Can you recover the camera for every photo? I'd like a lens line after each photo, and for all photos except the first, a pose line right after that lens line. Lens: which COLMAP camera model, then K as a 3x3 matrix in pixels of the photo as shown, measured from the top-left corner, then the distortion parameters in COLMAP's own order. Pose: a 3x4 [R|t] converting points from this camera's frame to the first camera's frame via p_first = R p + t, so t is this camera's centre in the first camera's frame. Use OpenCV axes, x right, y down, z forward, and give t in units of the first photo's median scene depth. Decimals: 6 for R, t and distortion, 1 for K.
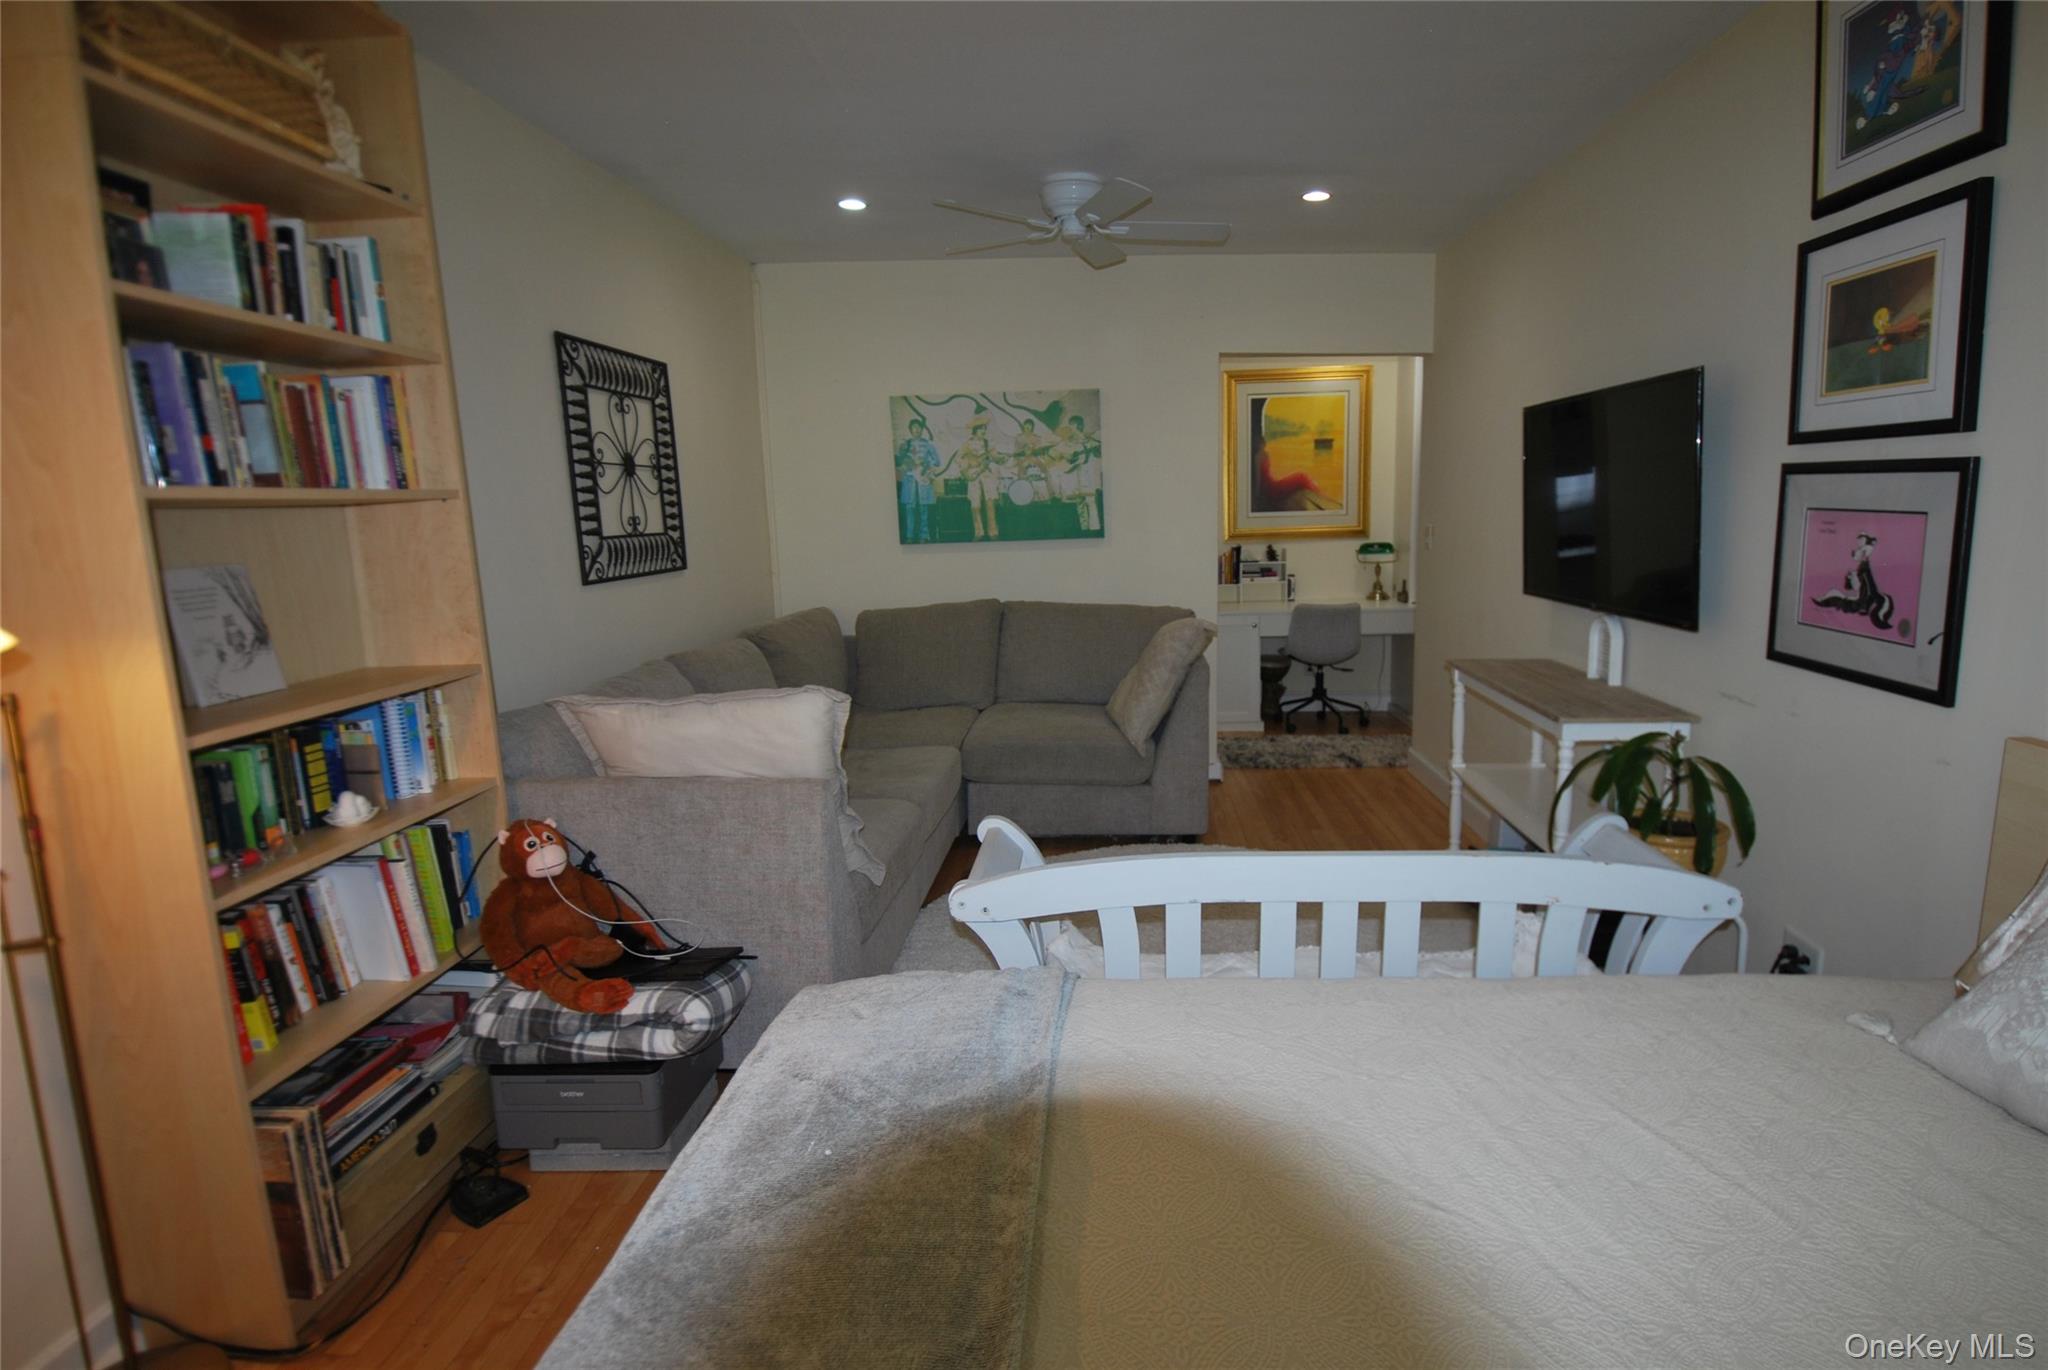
lens RADIAL K [[1061.1, 0, 1029.5], [0, 1061.1, 687.9], [0, 0, 1]] dist [-0.009583, -0.009451]
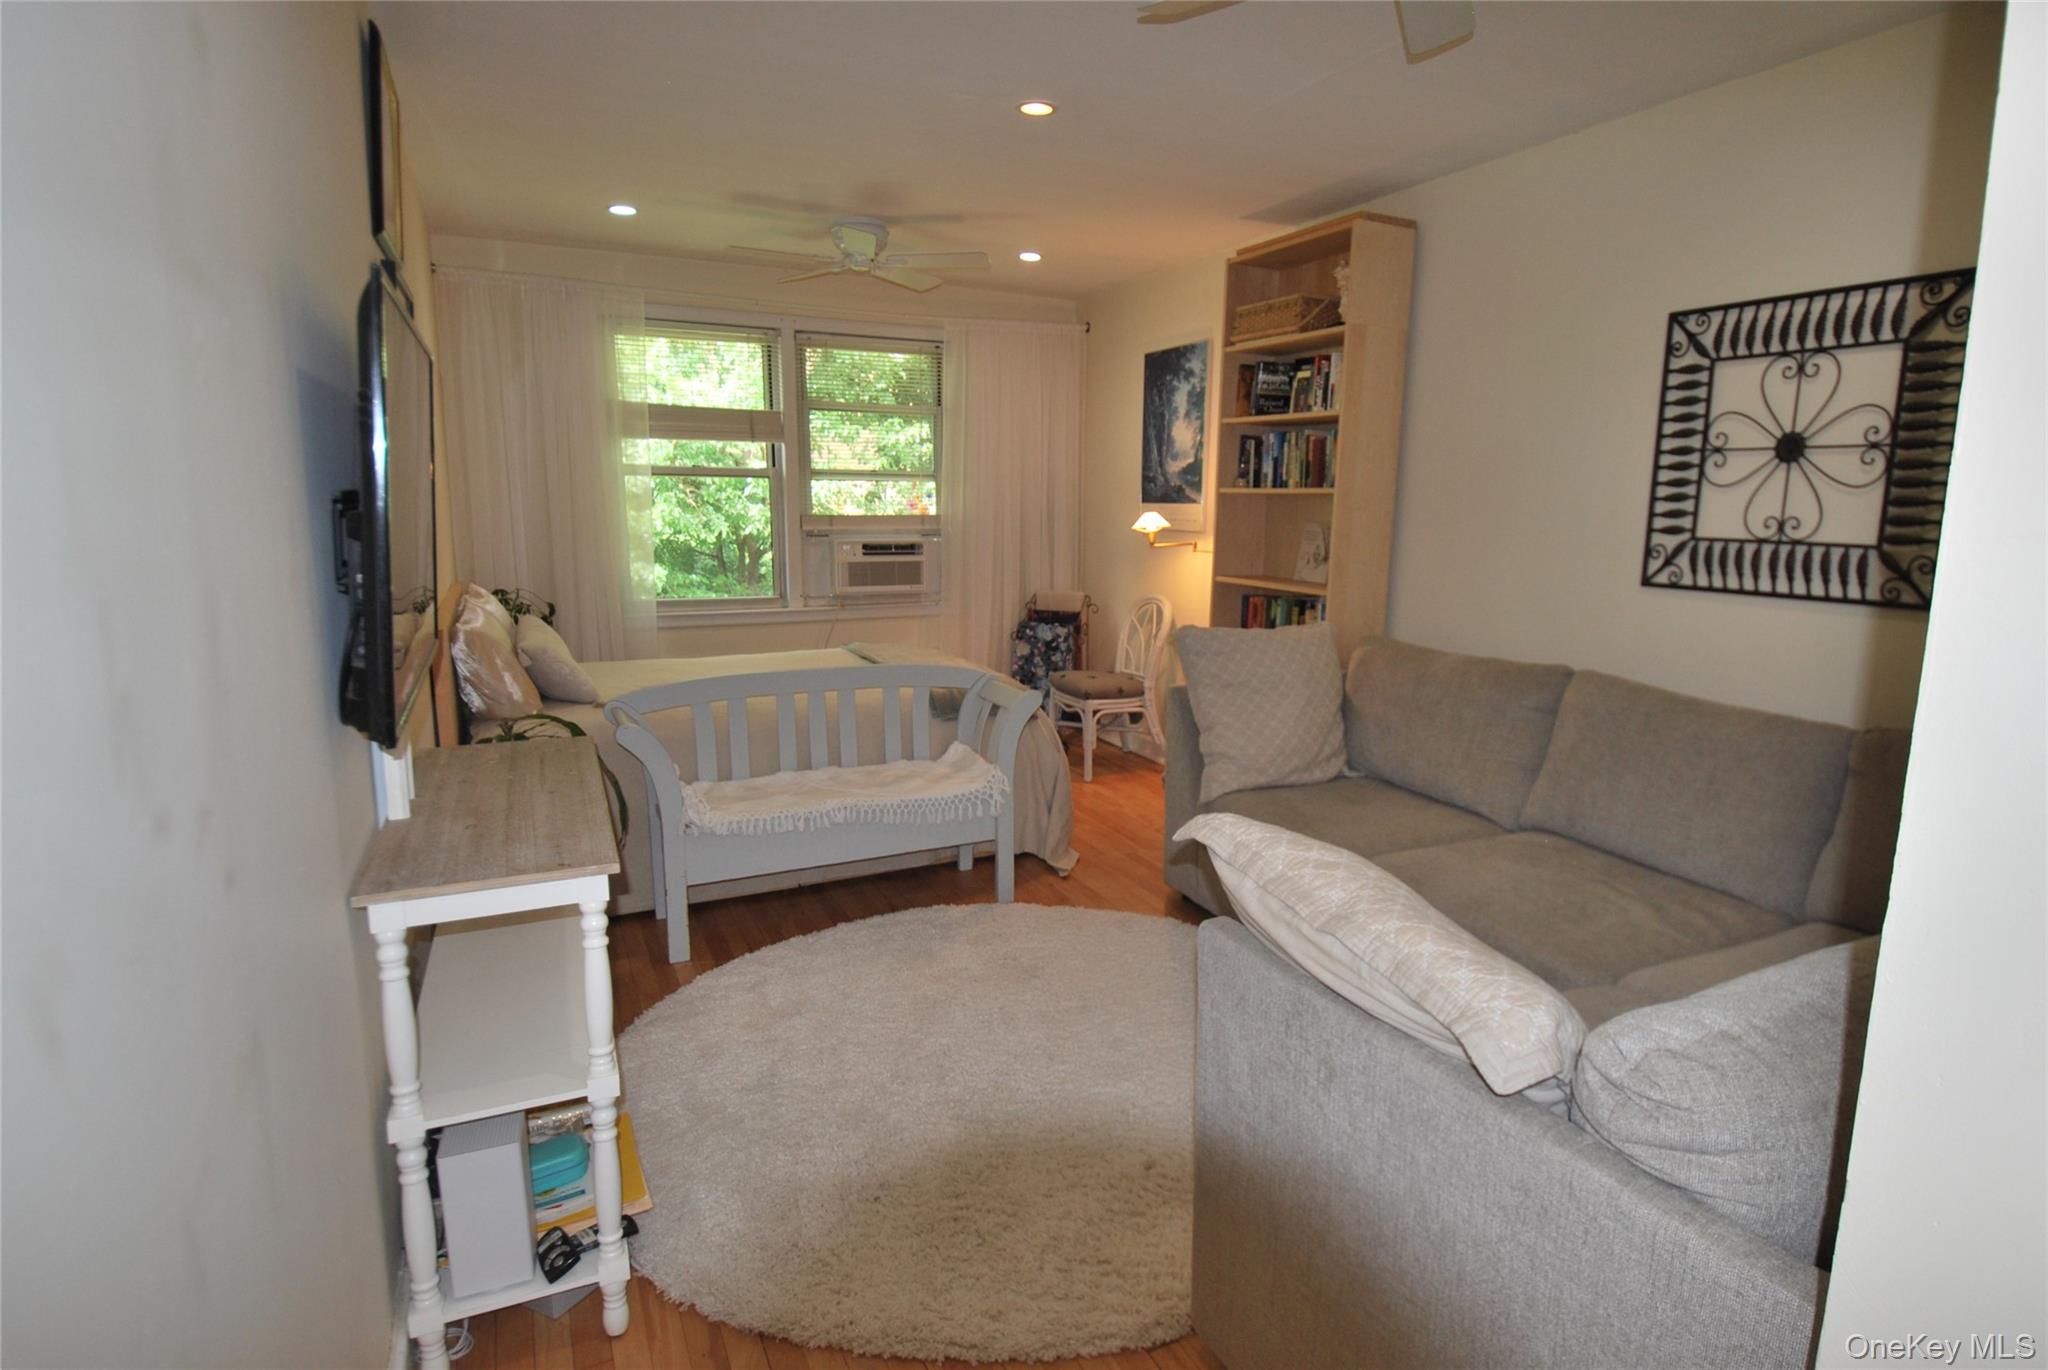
lens RADIAL K [[1126.6, 0, 1040.4], [0, 1126.6, 690.2], [0, 0, 1]] dist [-0.002389, -0.002416]
pose [[-0.869360, 0.113120, -0.481059, 0.515128], [-0.062110, 0.940719, 0.333453, -0.302422], [0.490261, 0.319769, -0.810797, 1.545003]]
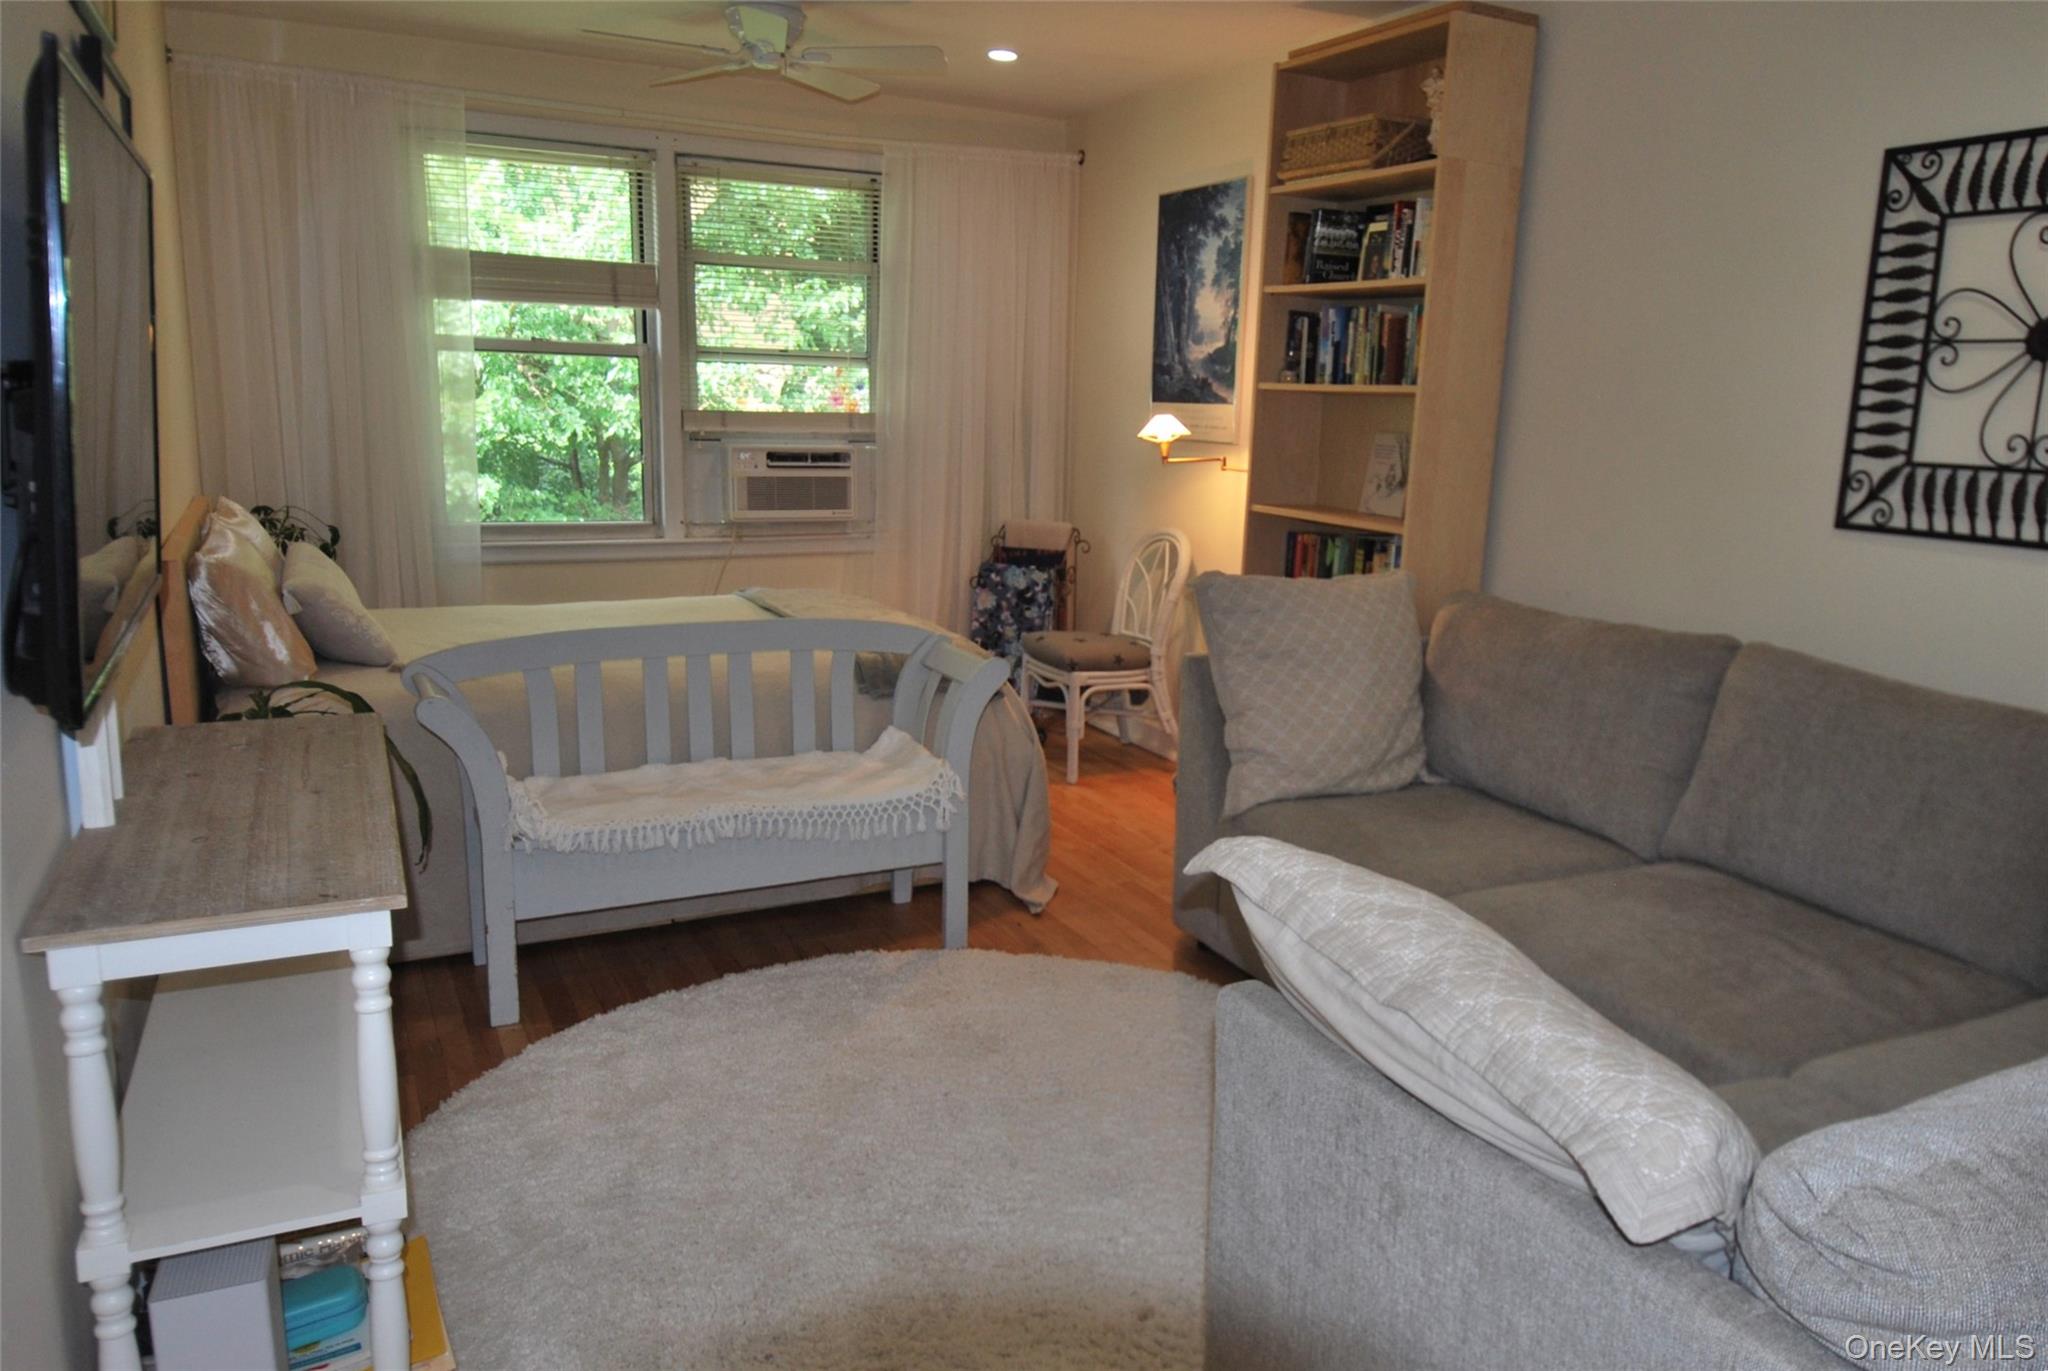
lens RADIAL K [[1530.2, 0, 1033.5], [0, 1530.2, 692.8], [0, 0, 1]] dist [-0.001396, 0.004148]
pose [[-0.863955, 0.111399, -0.491092, 0.504435], [-0.081613, 0.931356, 0.354845, -0.298583], [0.496911, 0.346650, -0.795558, 1.532532]]
